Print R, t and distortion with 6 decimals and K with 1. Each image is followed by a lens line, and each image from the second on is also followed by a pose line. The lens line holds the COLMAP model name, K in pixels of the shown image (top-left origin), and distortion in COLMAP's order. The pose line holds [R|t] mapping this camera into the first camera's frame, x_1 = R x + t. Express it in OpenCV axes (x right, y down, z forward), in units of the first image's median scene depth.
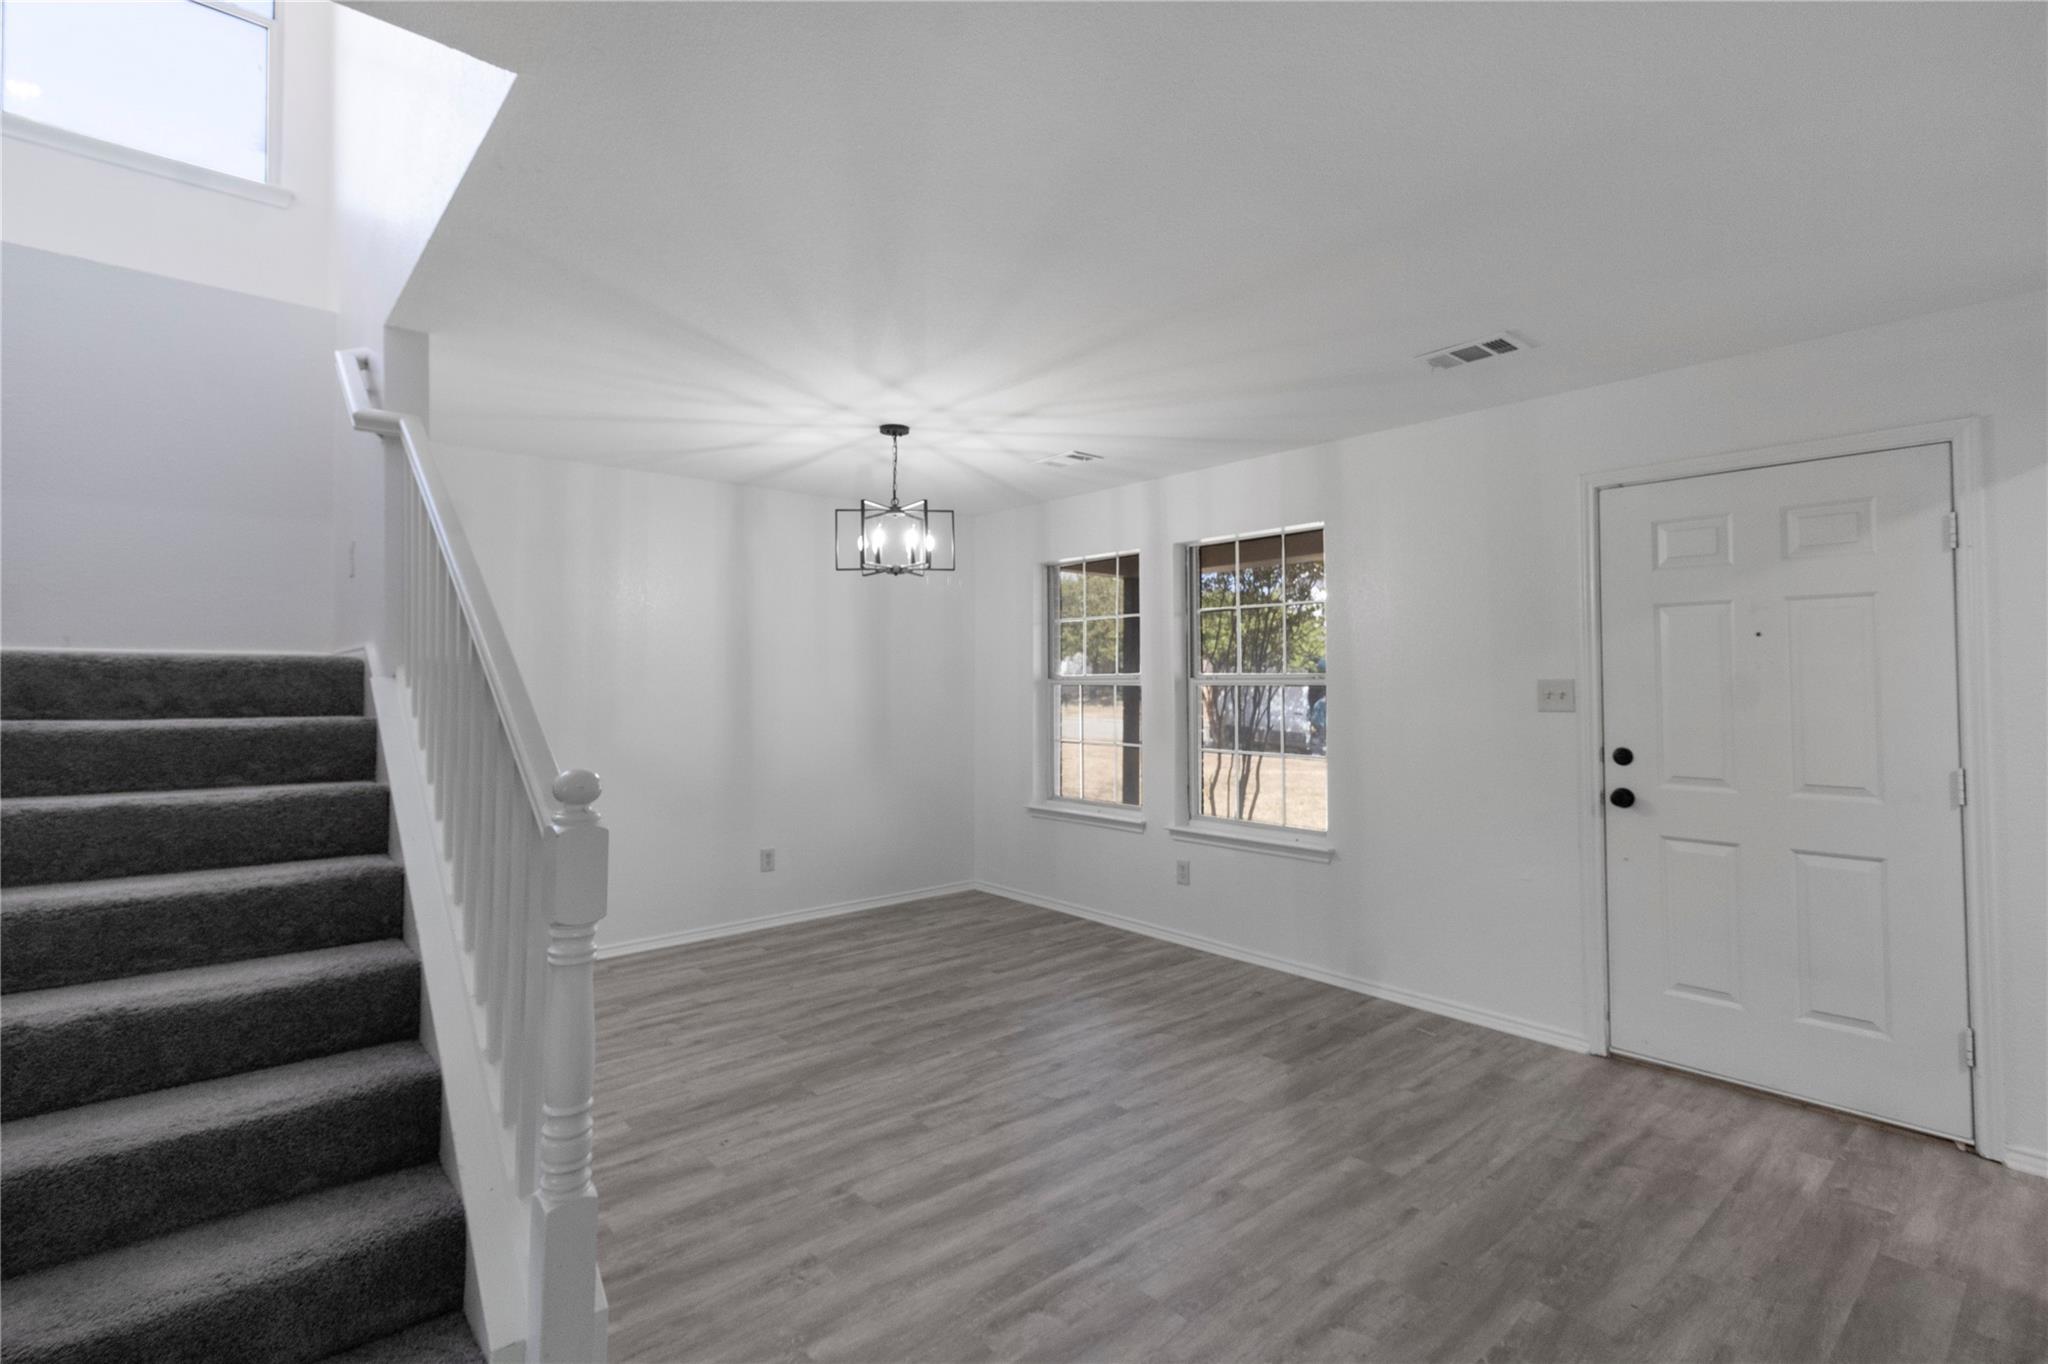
lens RADIAL K [[971.5, 0, 1010.4], [0, 971.5, 657.3], [0, 0, 1]] dist [0.003386, 0.001077]
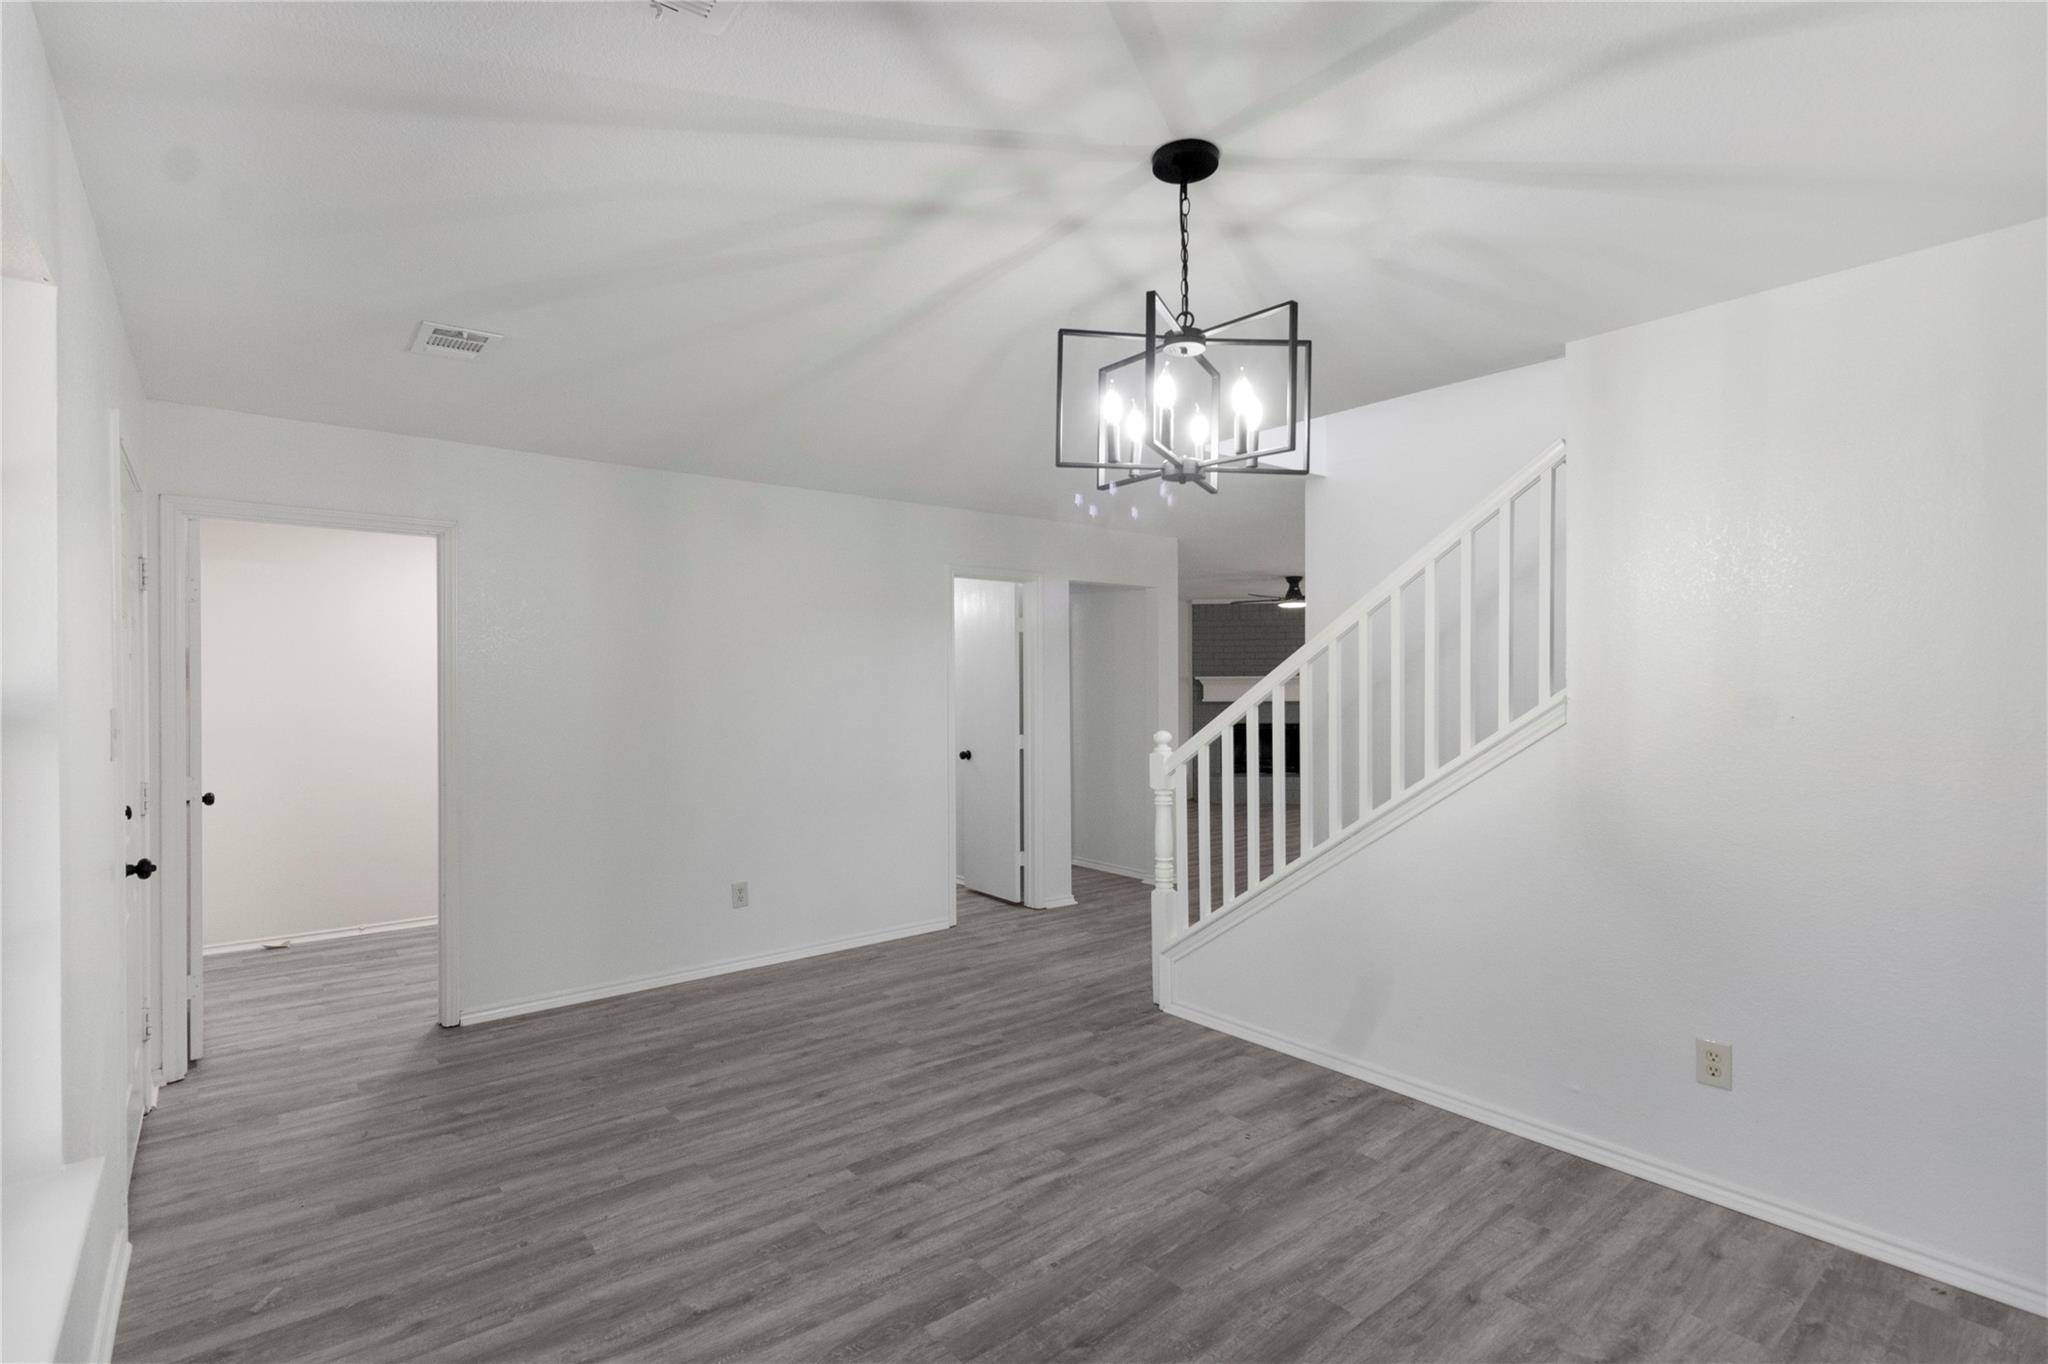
lens RADIAL K [[971.5, 0, 1009.2], [0, 971.5, 684.2], [0, 0, 1]] dist [0.003386, 0.001077]
pose [[-0.999561, 0.004893, 0.029237, -0.059349], [0.004105, 0.999628, -0.026967, 0.029348], [-0.029358, -0.026835, -0.999209, 1.824129]]
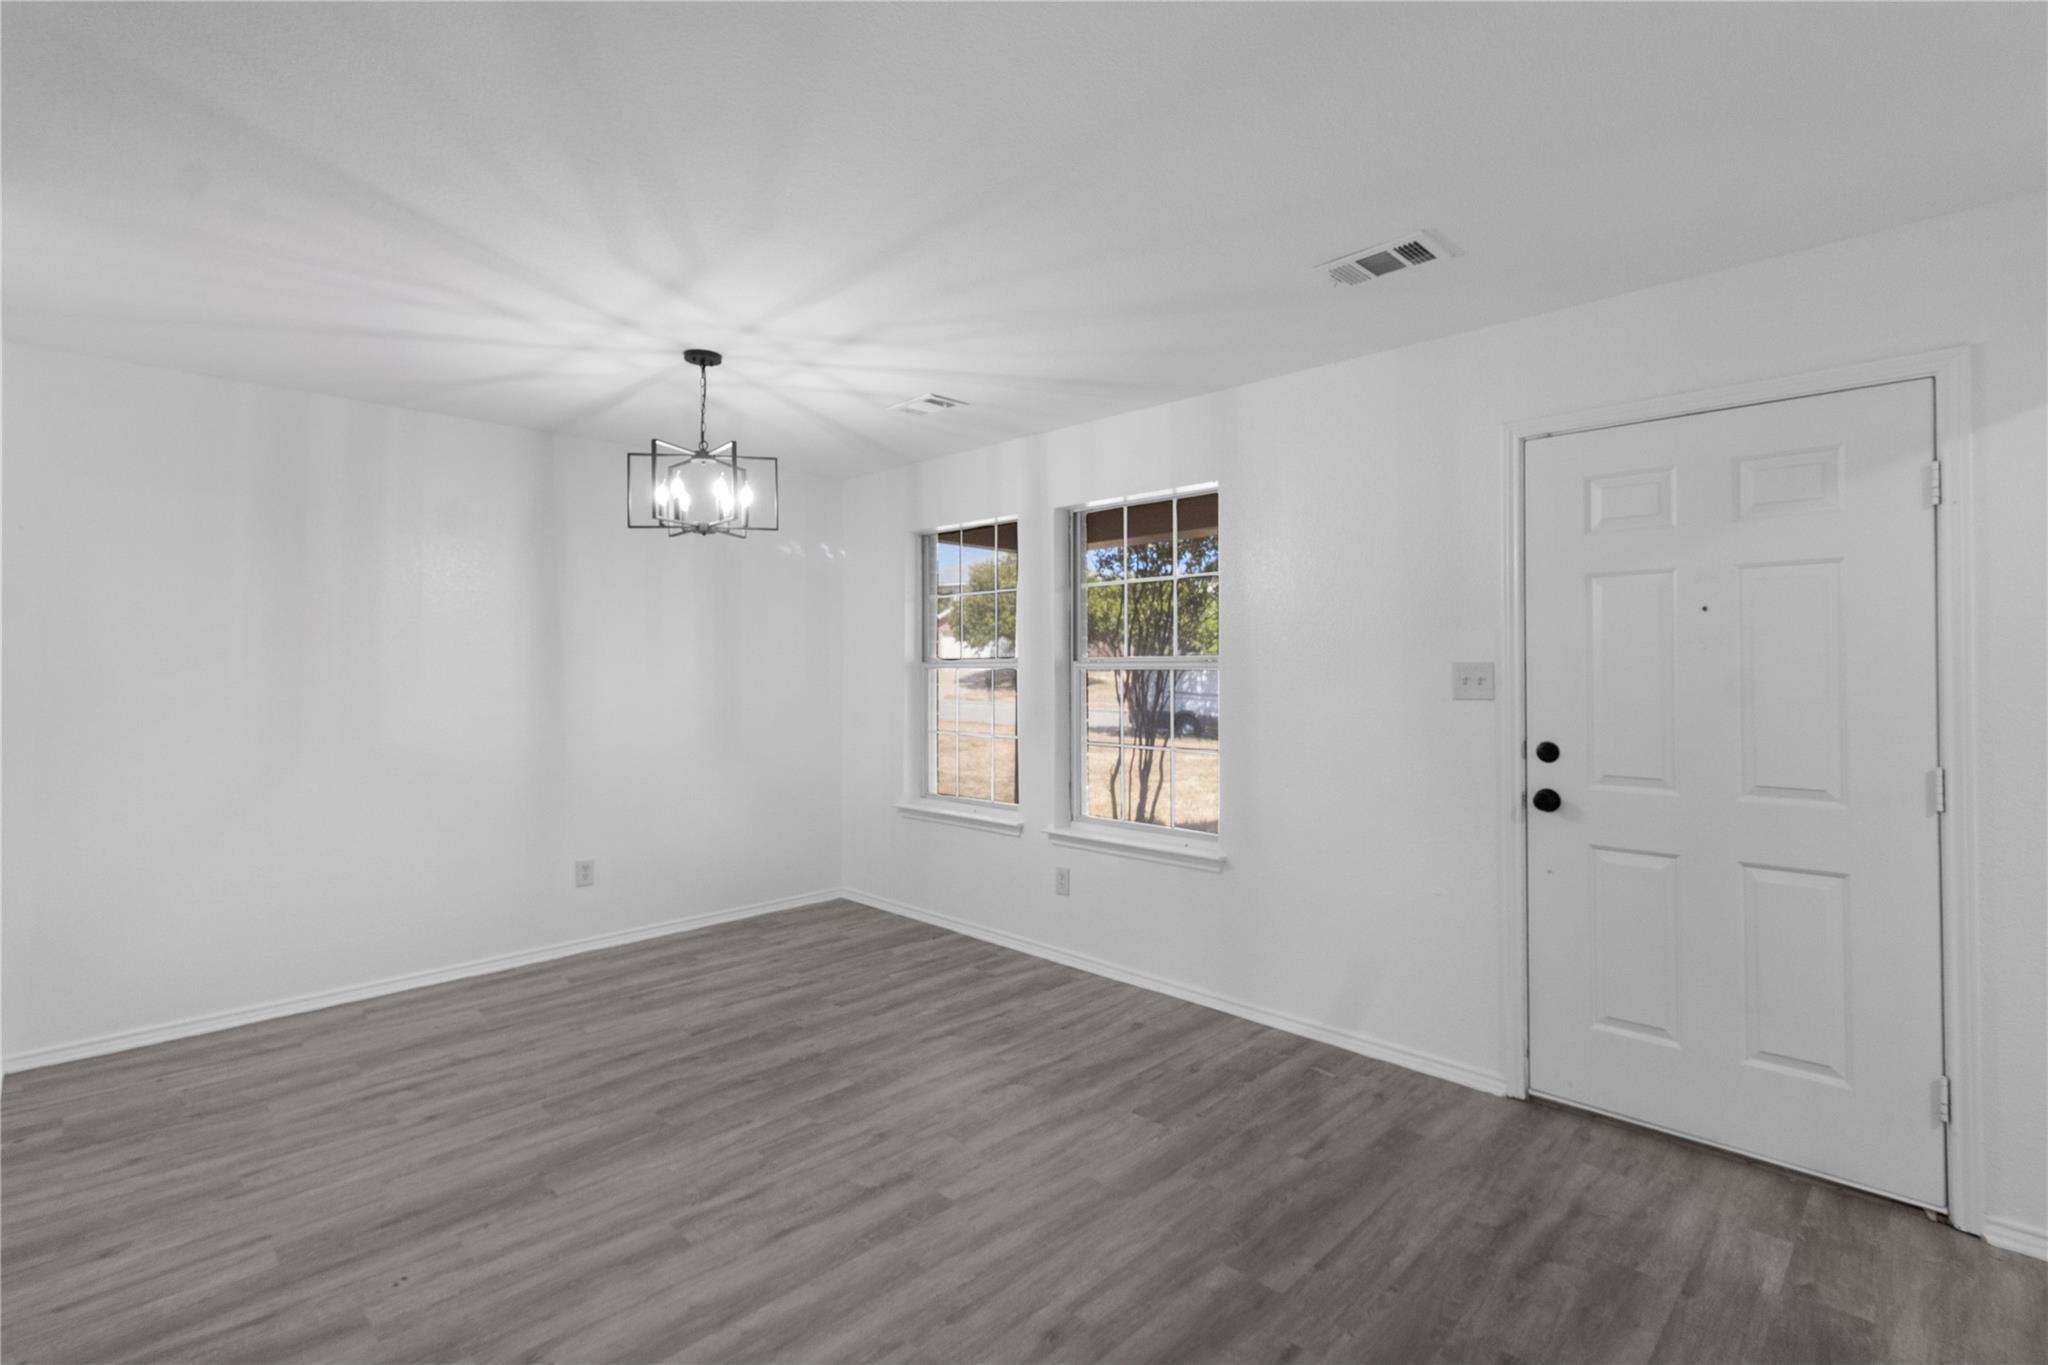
lens RADIAL K [[971.5, 0, 1015.6], [0, 971.5, 660.5], [0, 0, 1]] dist [0.003386, 0.001077]
pose [[0.996878, 0.001407, 0.078946, 0.101684], [-0.002851, 0.999831, 0.018186, 0.007645], [-0.078907, -0.018355, 0.996713, 0.199013]]
